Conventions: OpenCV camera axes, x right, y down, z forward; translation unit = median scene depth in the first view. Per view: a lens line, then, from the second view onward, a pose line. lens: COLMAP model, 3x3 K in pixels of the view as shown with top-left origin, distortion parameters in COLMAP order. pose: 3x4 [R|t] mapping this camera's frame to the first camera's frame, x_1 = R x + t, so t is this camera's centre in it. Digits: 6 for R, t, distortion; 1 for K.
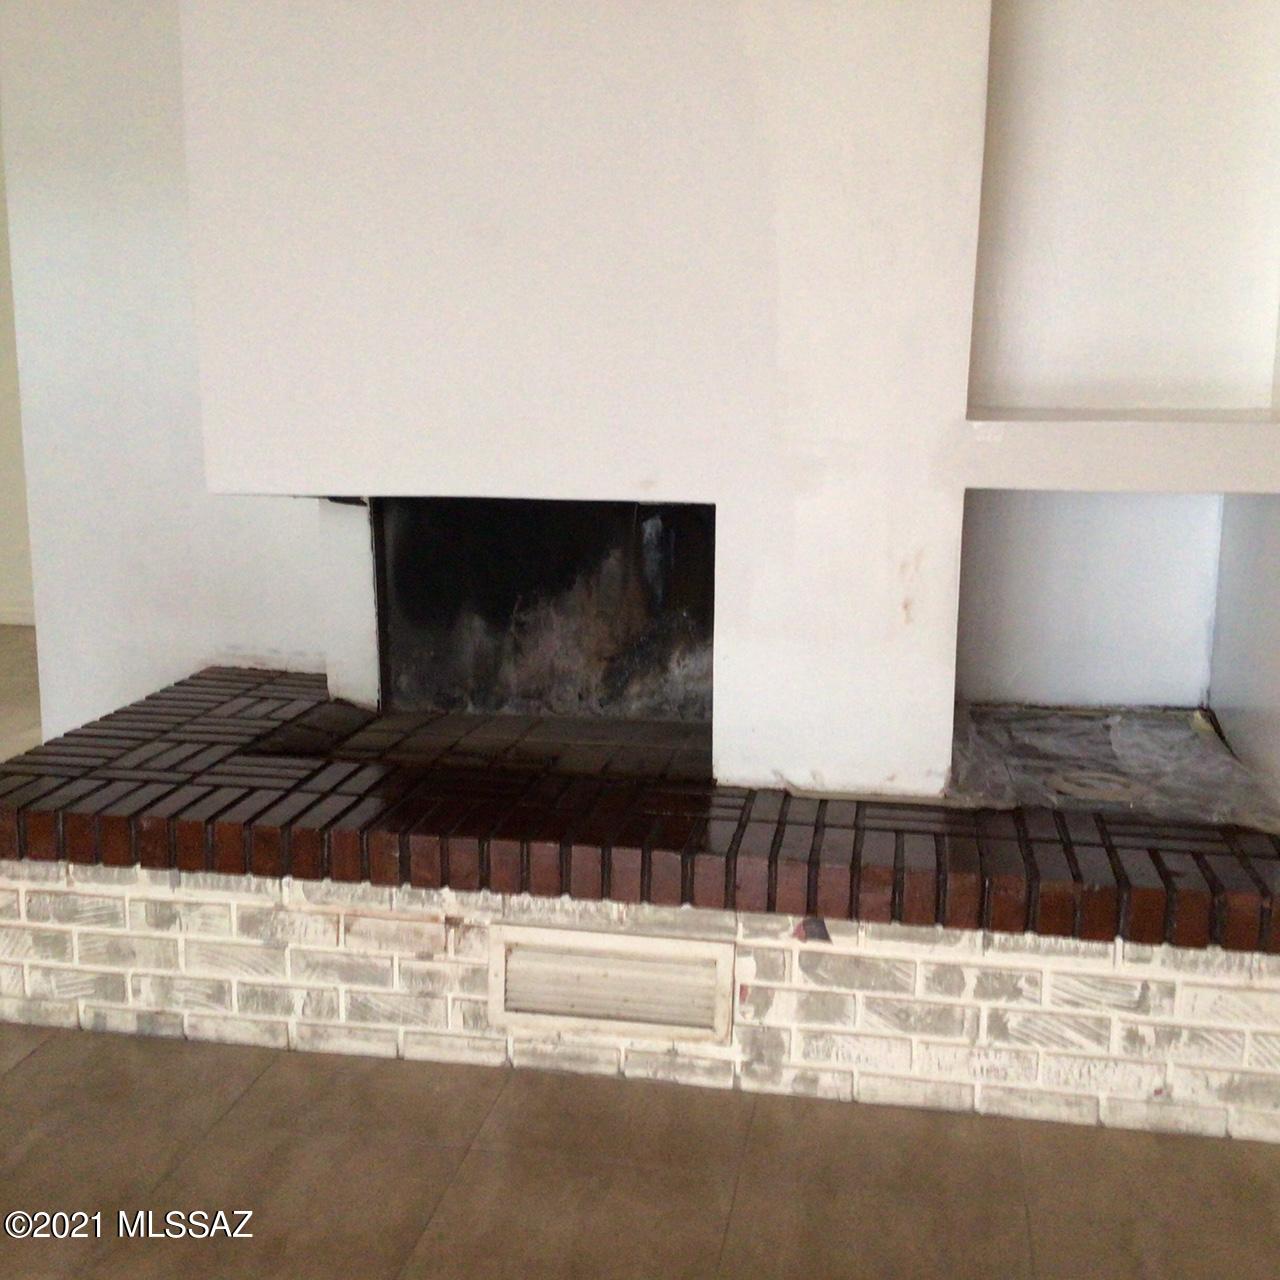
lens RADIAL K [[1565.3, 0, 639.2], [0, 1565.3, 634.4], [0, 0, 1]] dist [0.065093, 0.000000]
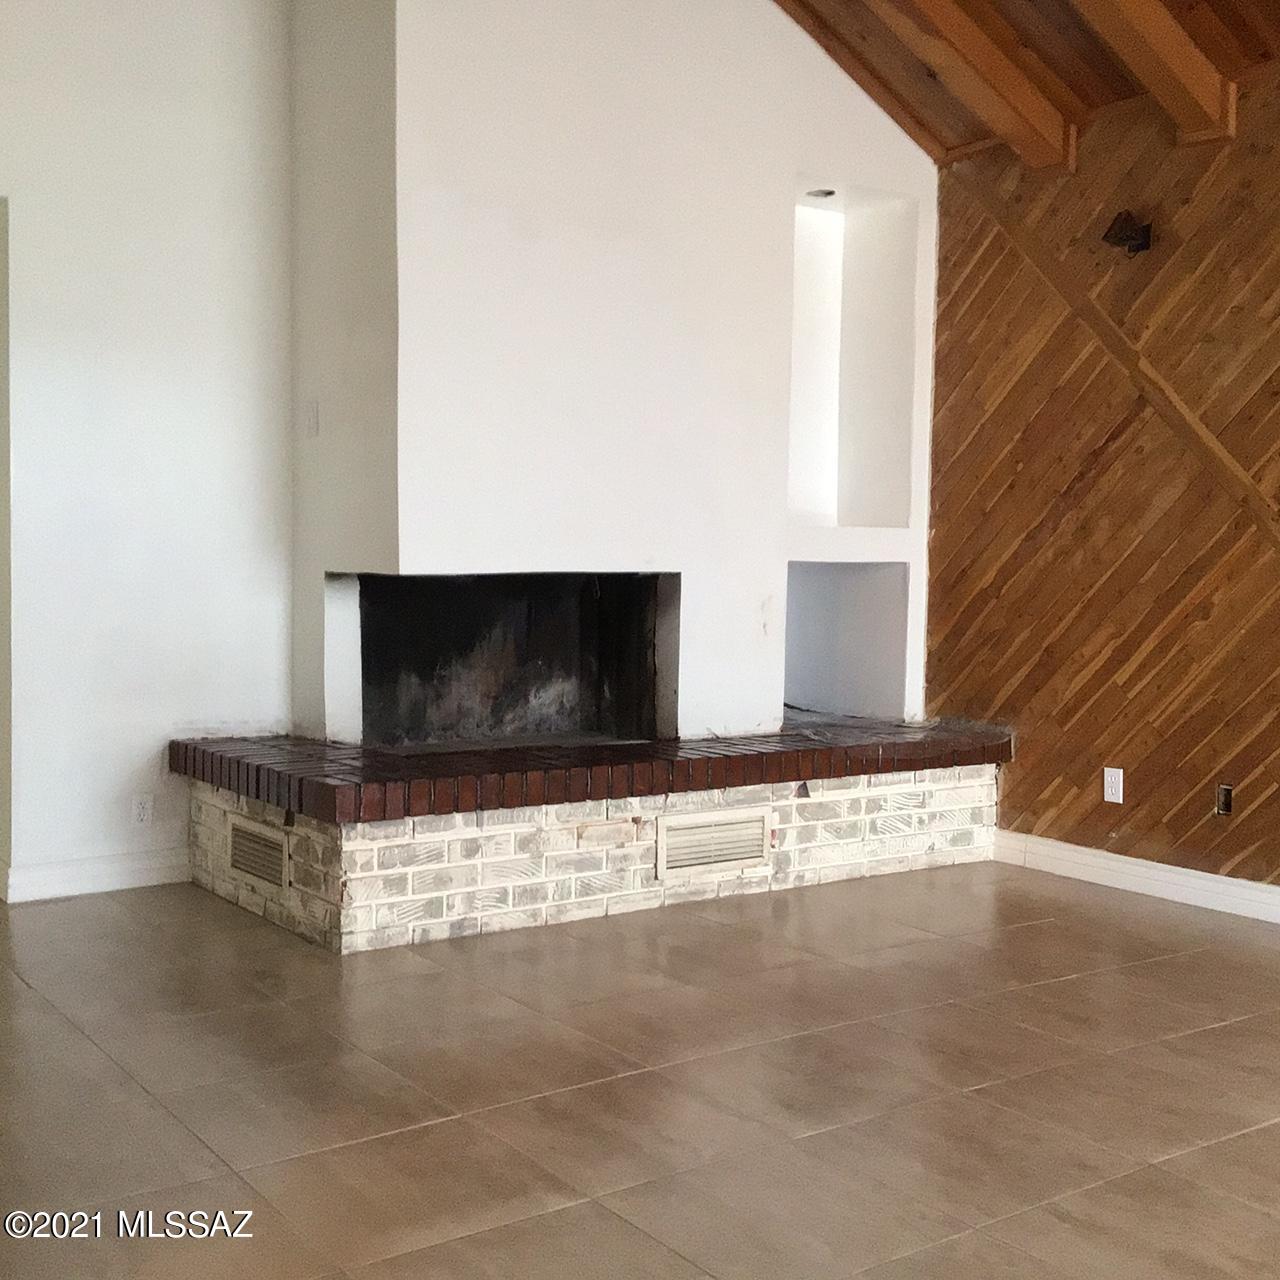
lens RADIAL K [[1565.3, 0, 640.0], [0, 1565.3, 643.8], [0, 0, 1]] dist [0.065093, 0.000000]
pose [[0.696825, -0.039089, 0.716175, -1.260313], [0.132331, 0.988378, -0.074810, 0.121499], [-0.704928, 0.146902, 0.693900, -0.163618]]
